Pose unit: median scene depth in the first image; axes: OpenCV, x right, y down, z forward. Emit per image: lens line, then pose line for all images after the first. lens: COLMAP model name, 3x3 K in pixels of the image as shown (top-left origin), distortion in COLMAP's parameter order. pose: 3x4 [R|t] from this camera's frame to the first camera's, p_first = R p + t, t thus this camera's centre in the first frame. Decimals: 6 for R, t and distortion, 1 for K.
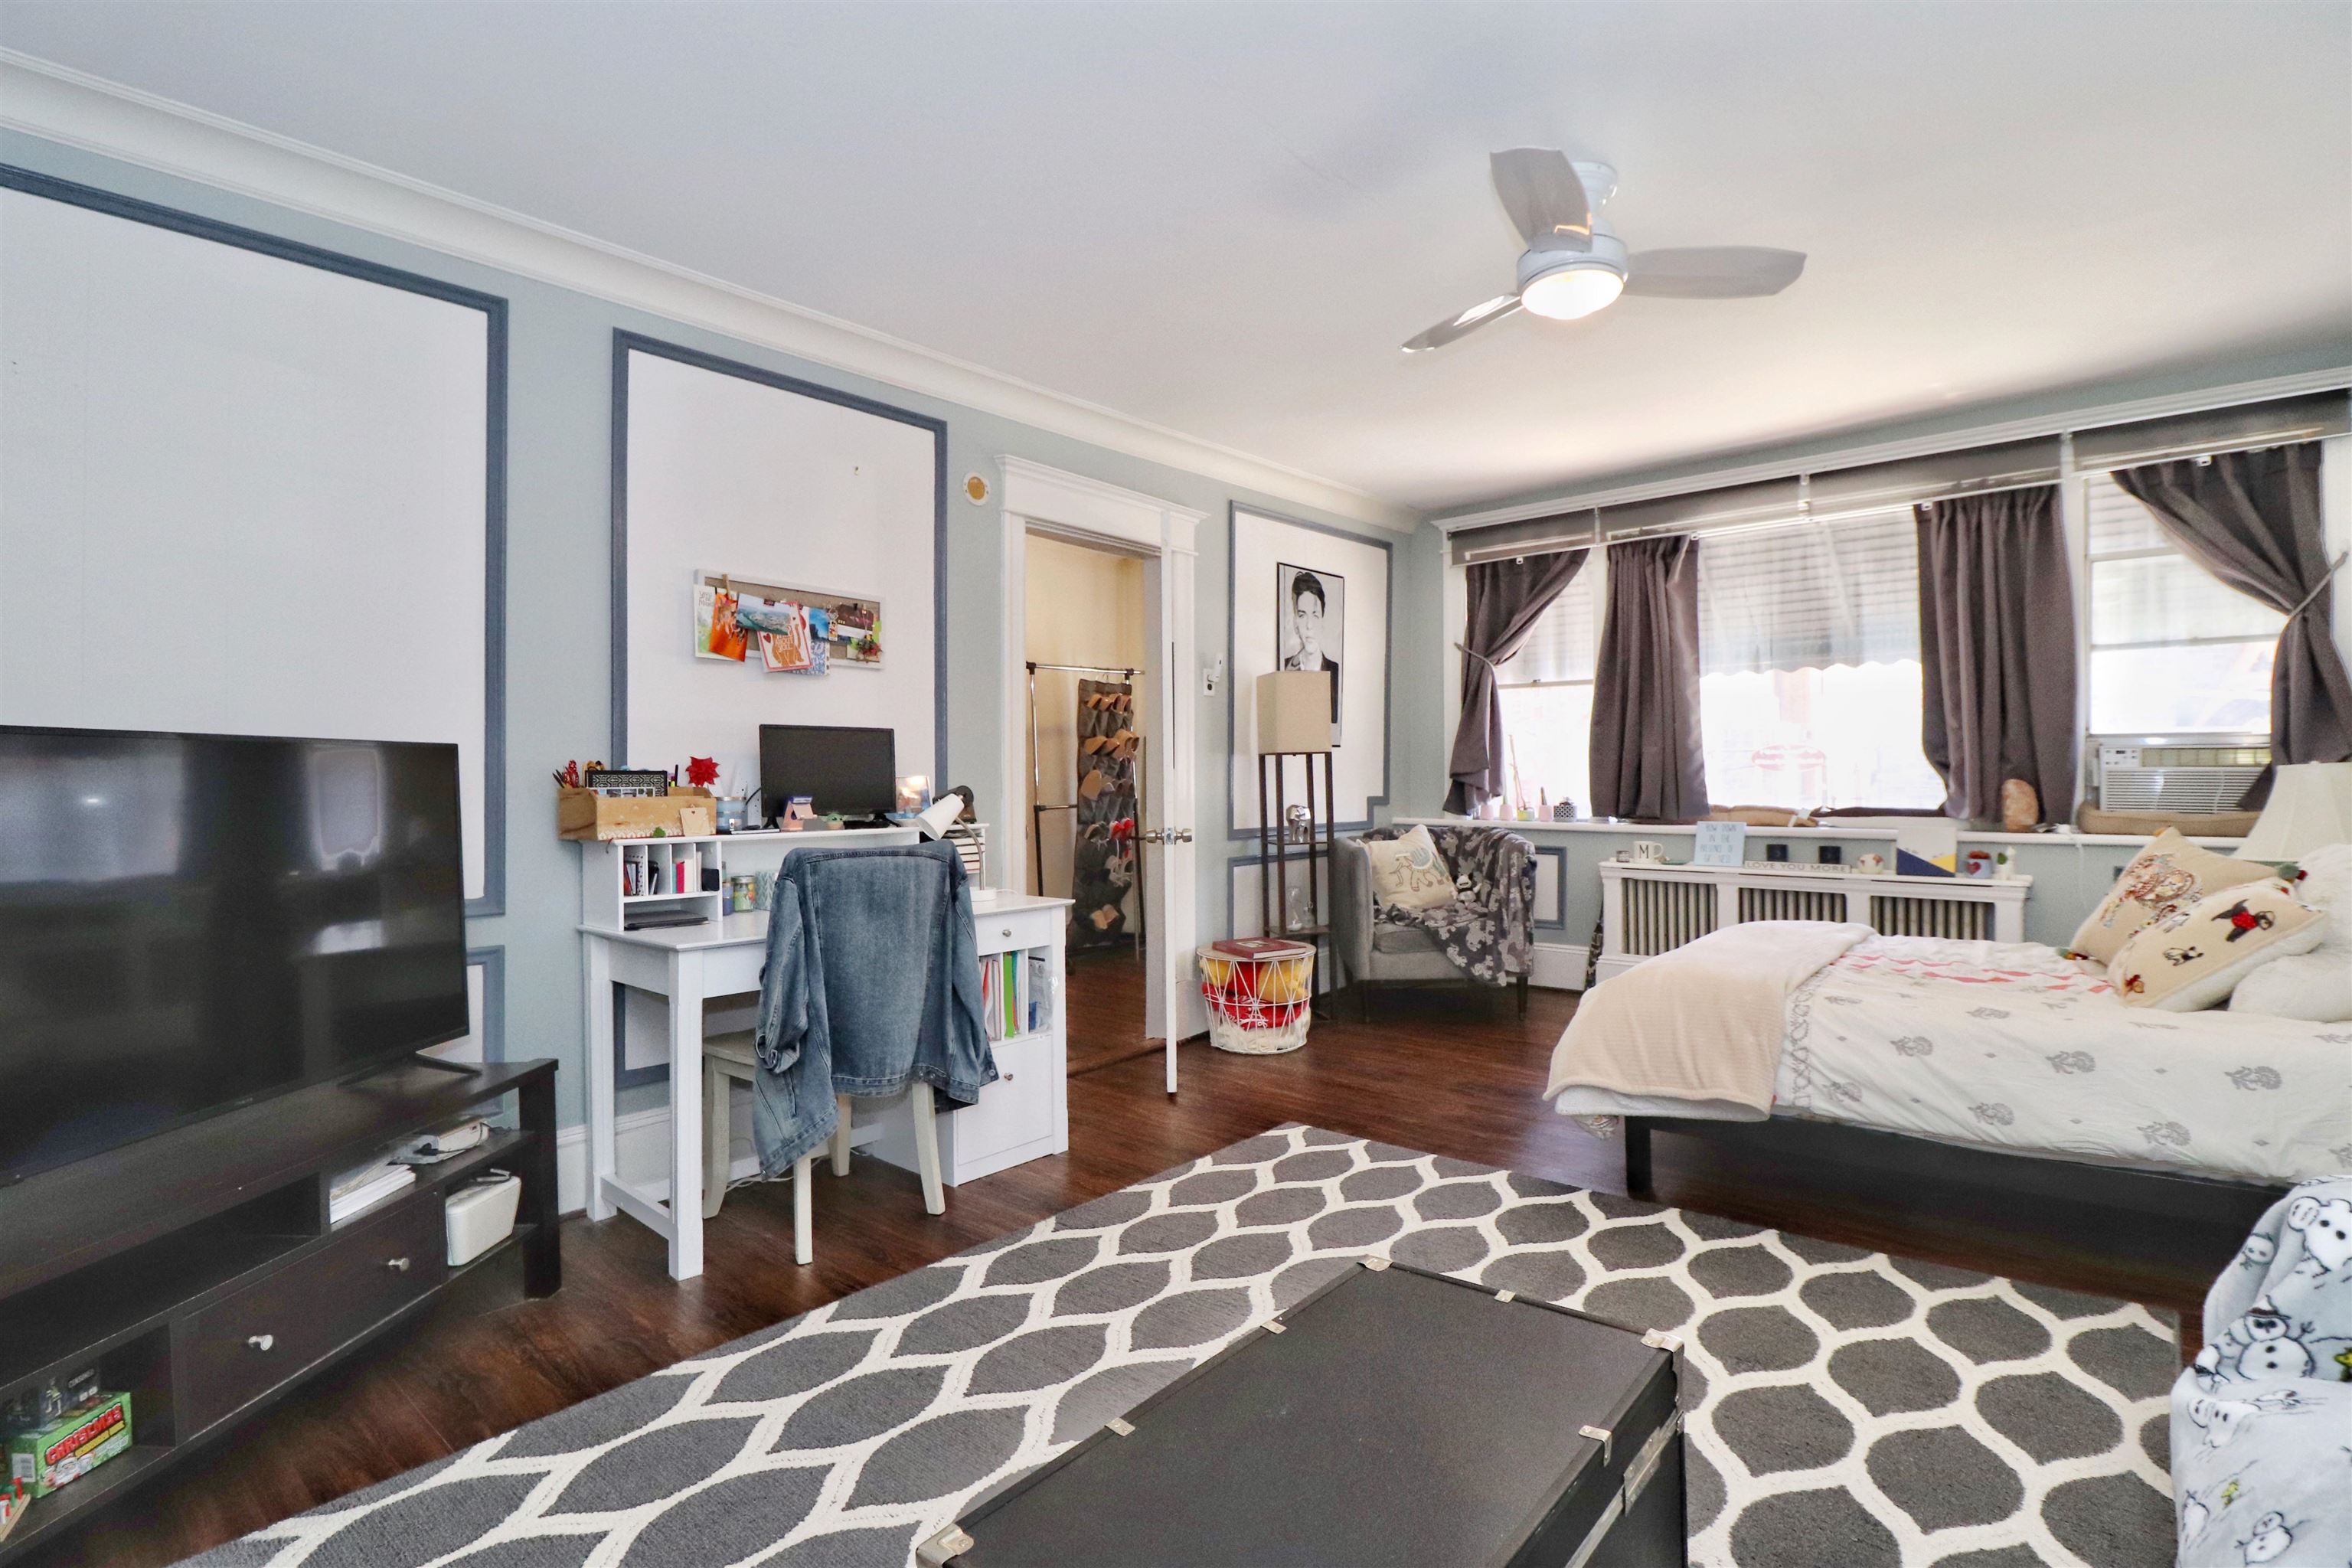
lens RADIAL K [[1108.8, 0, 1176.0], [0, 1108.8, 784.0], [0, 0, 1]] dist [-0.002417, -0.012997]
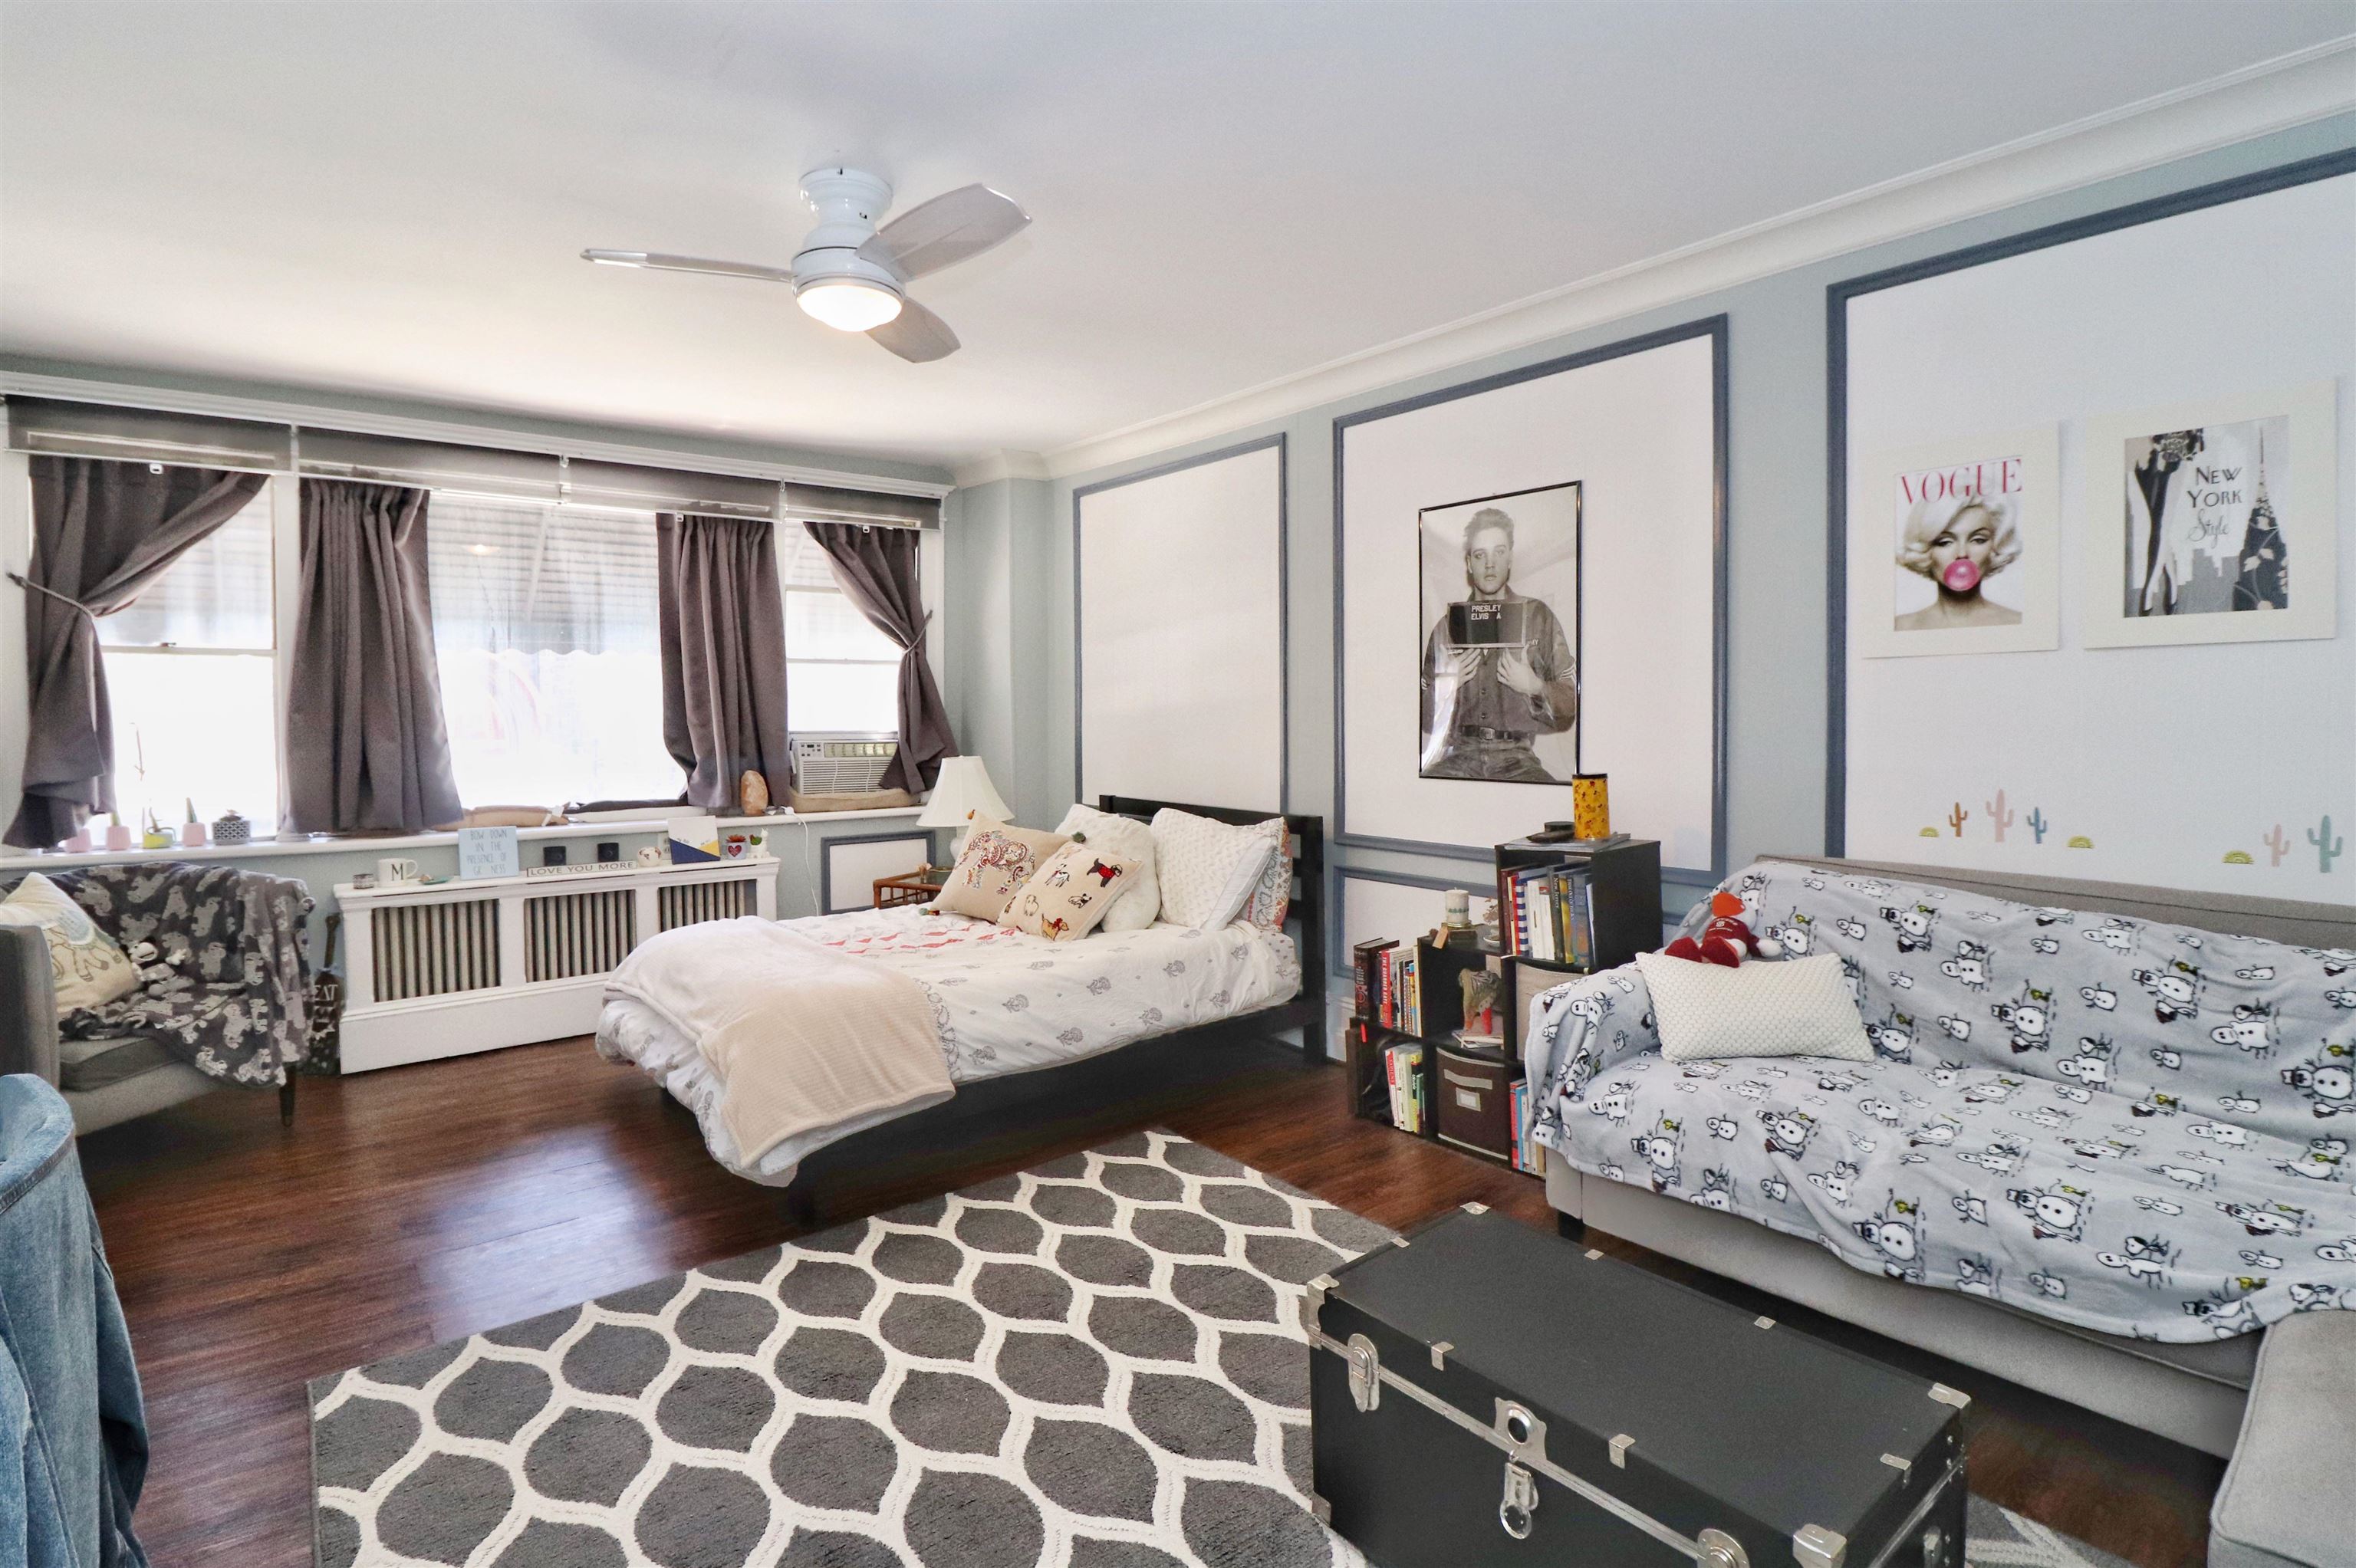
lens RADIAL K [[1187.3, 0, 1141.6], [0, 1187.3, 749.6], [0, 0, 1]] dist [0.002292, -0.016189]
pose [[0.196387, -0.027612, 0.980138, -0.357335], [0.011905, 0.999597, 0.025774, -0.049855], [-0.980454, 0.006607, 0.196637, 0.326158]]
